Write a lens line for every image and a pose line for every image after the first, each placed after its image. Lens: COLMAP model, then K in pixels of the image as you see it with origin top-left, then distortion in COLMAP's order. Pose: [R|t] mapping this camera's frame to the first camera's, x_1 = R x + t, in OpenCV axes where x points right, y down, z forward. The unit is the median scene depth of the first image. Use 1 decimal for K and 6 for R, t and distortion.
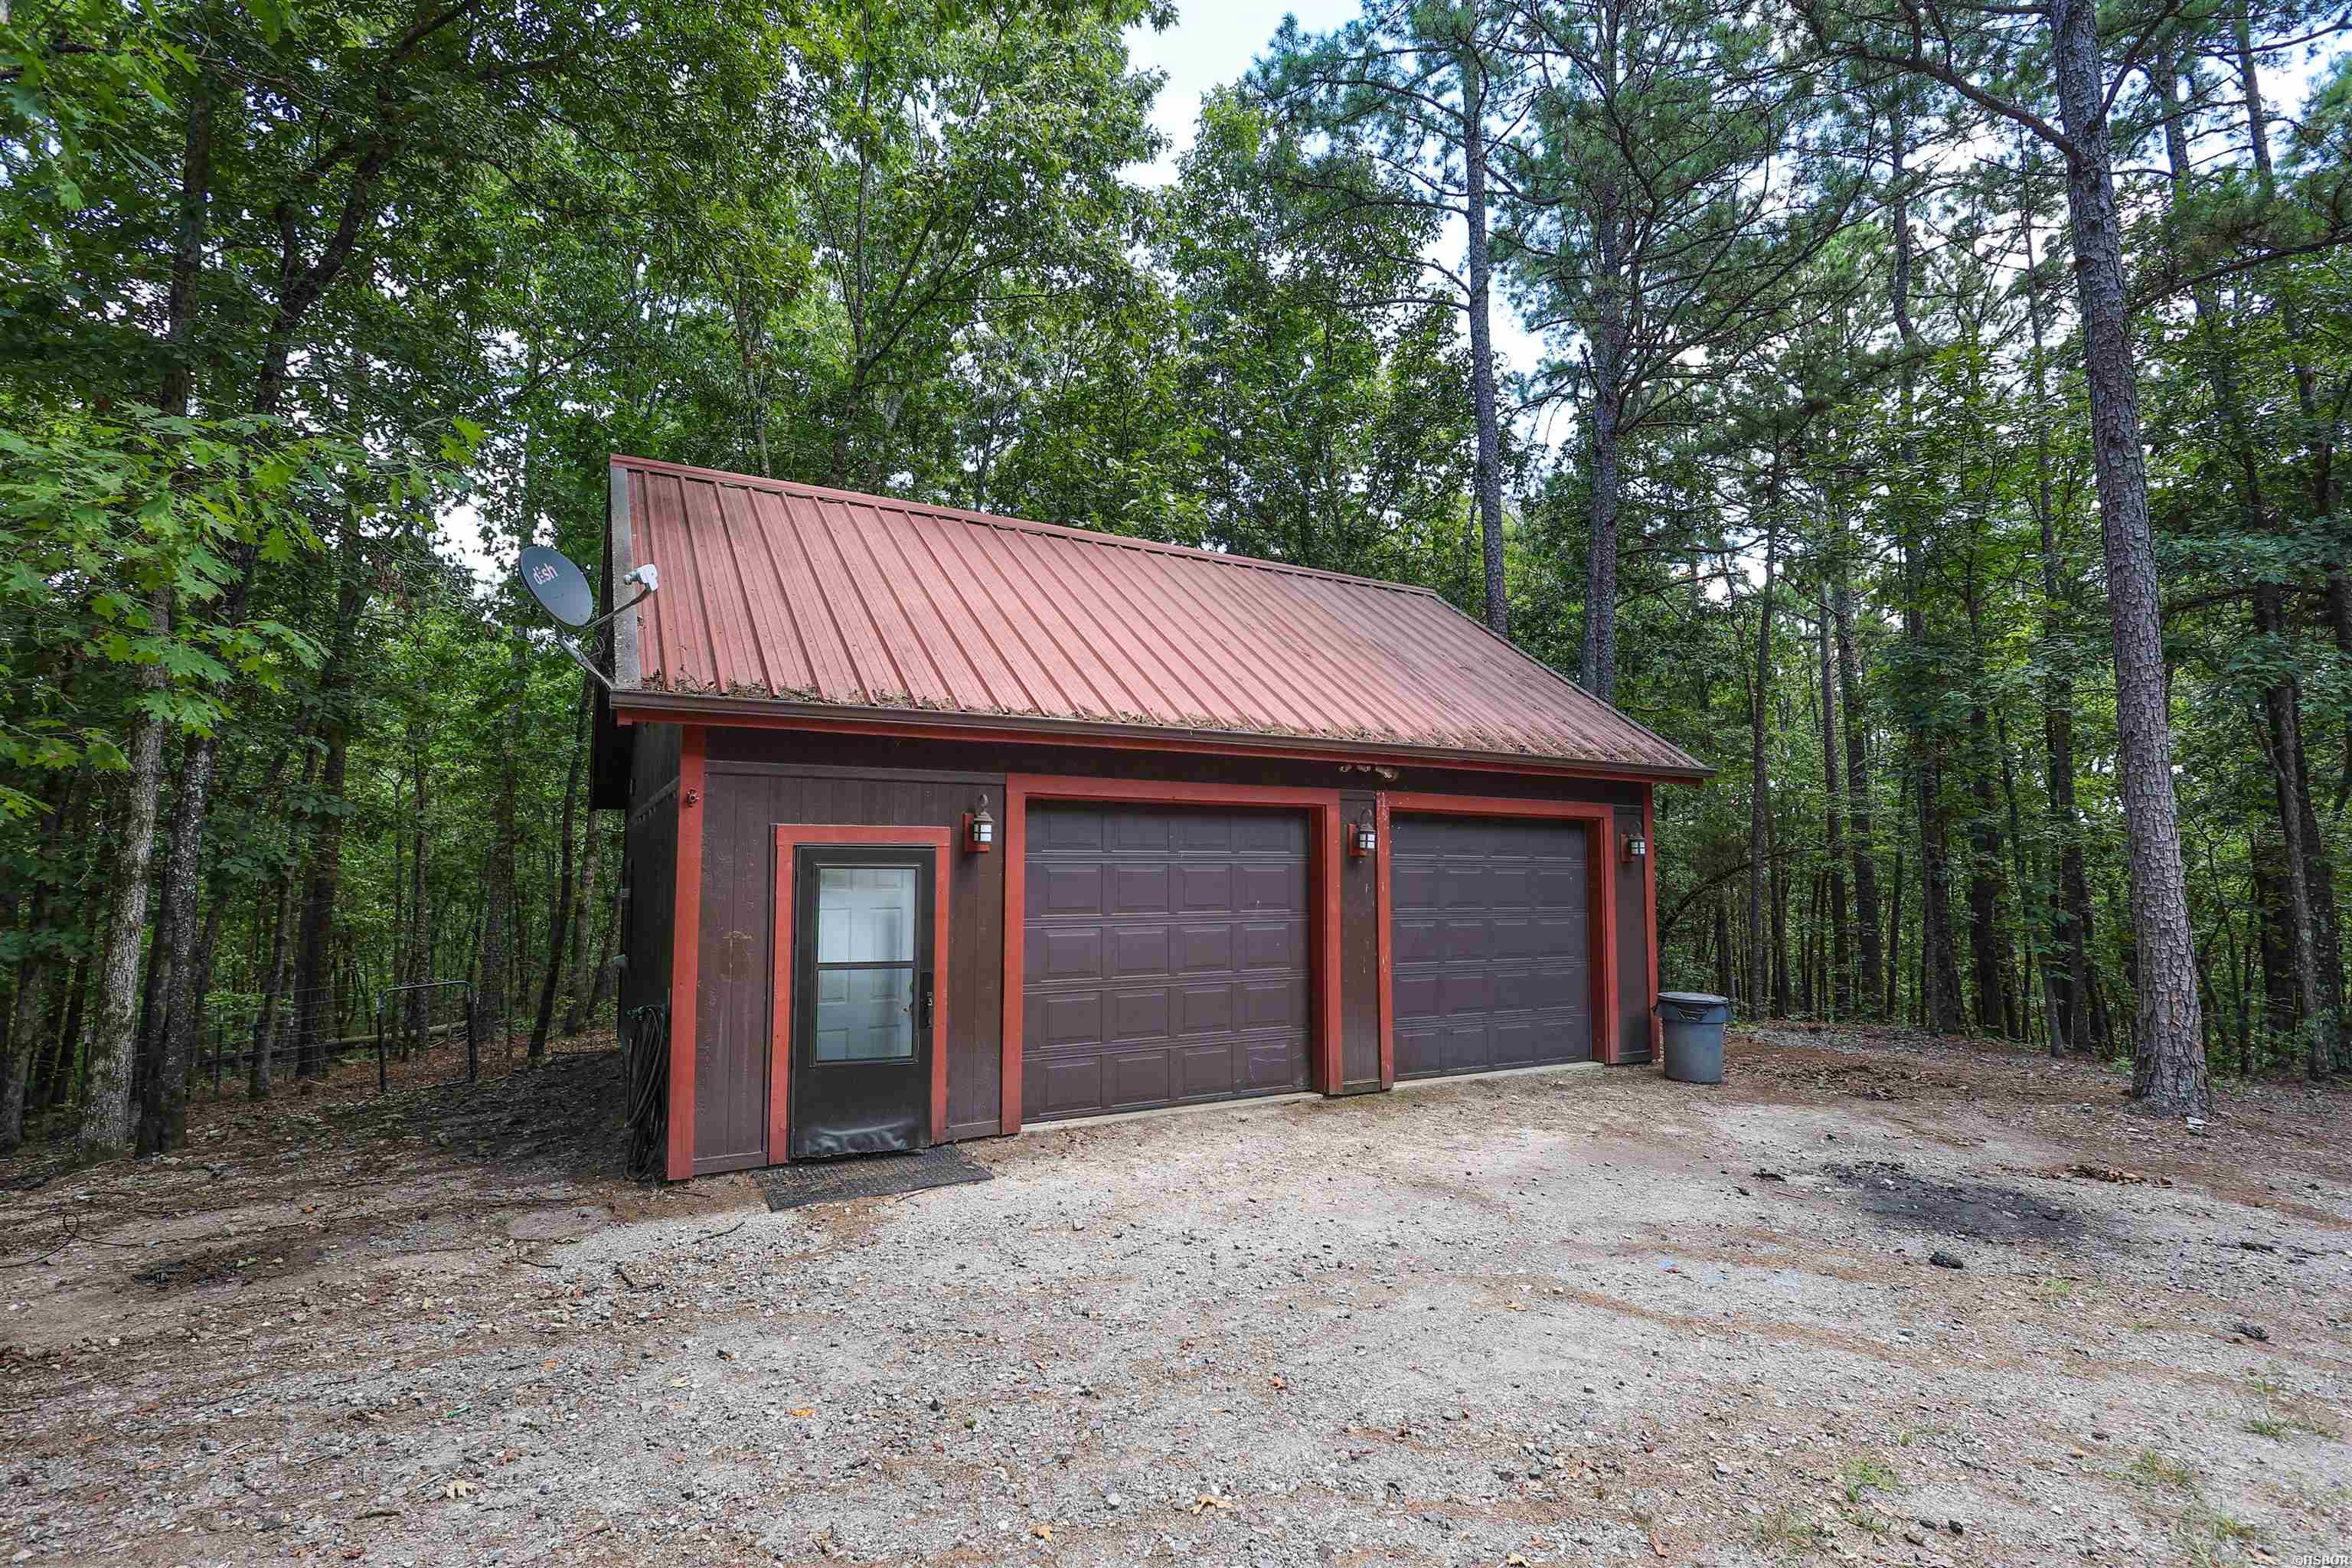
lens RADIAL K [[1200.6, 0, 1178.2], [0, 1200.6, 750.6], [0, 0, 1]] dist [-0.000517, 0.000028]
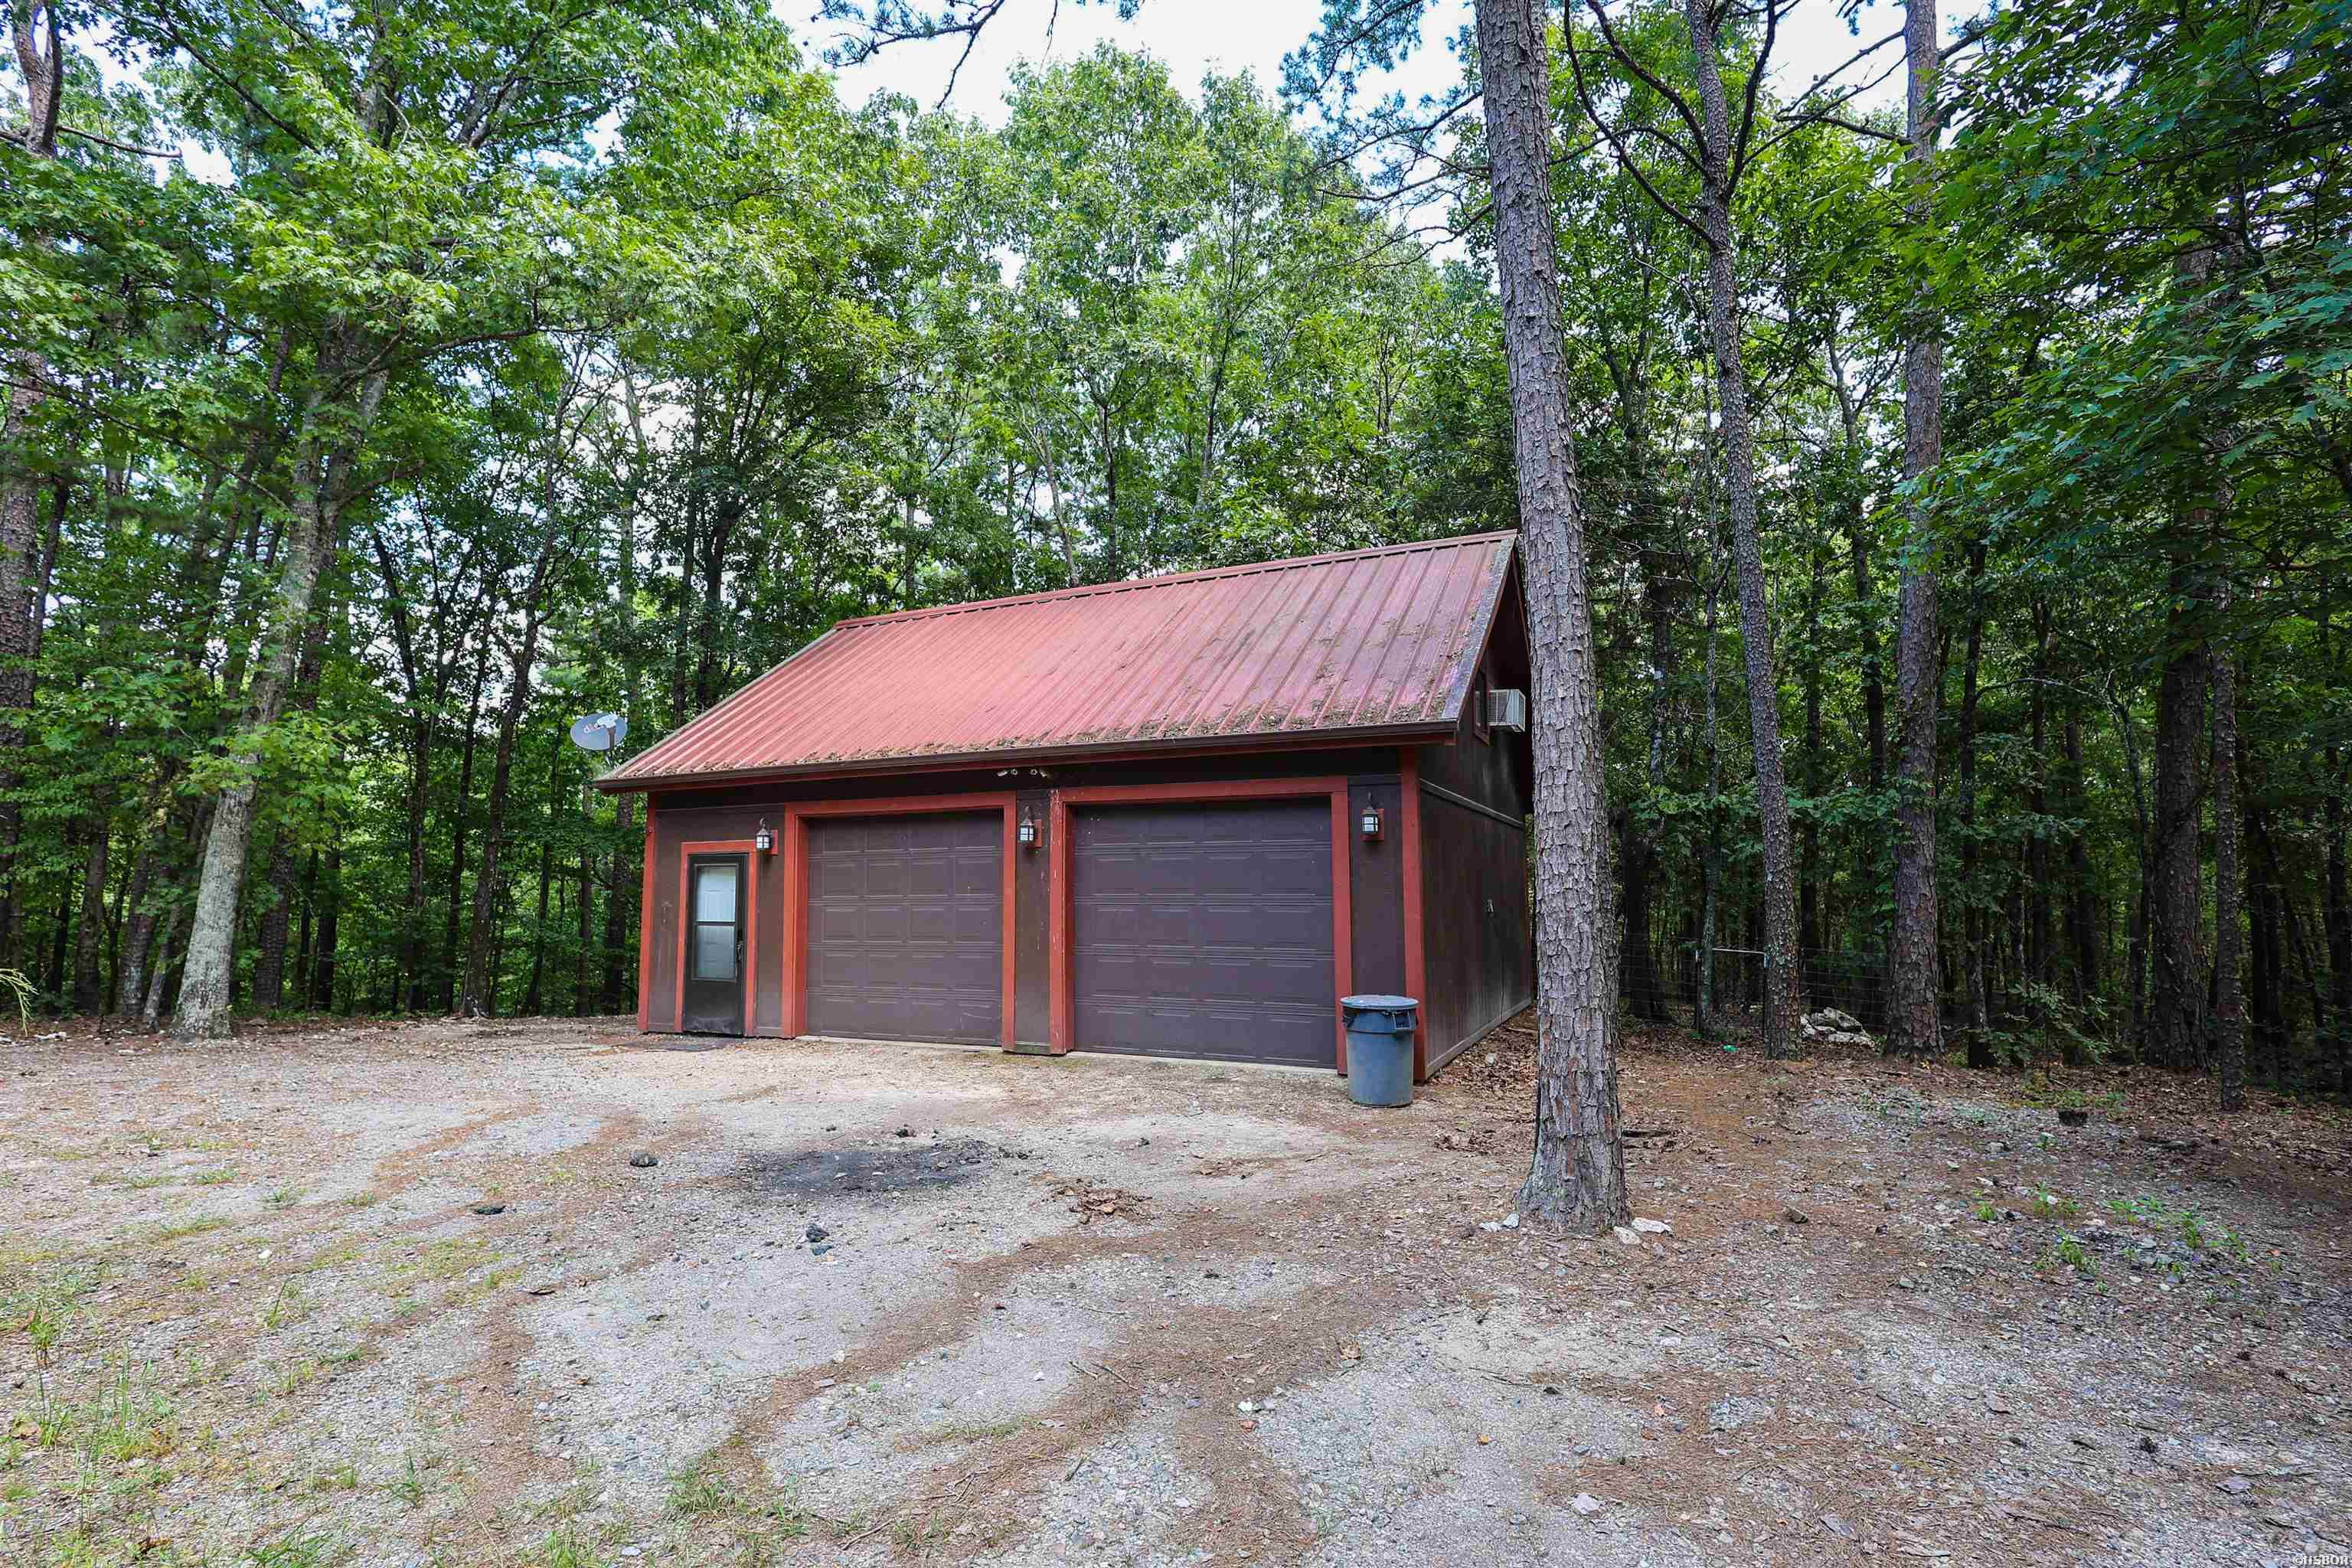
lens RADIAL K [[1200.6, 0, 1178.2], [0, 1200.6, 750.6], [0, 0, 1]] dist [-0.000517, 0.000028]
pose [[0.529902, -0.112510, -0.840562, 1.398814], [0.092979, 0.992893, -0.074285, 0.109751], [0.842946, -0.038791, 0.536598, 0.585535]]
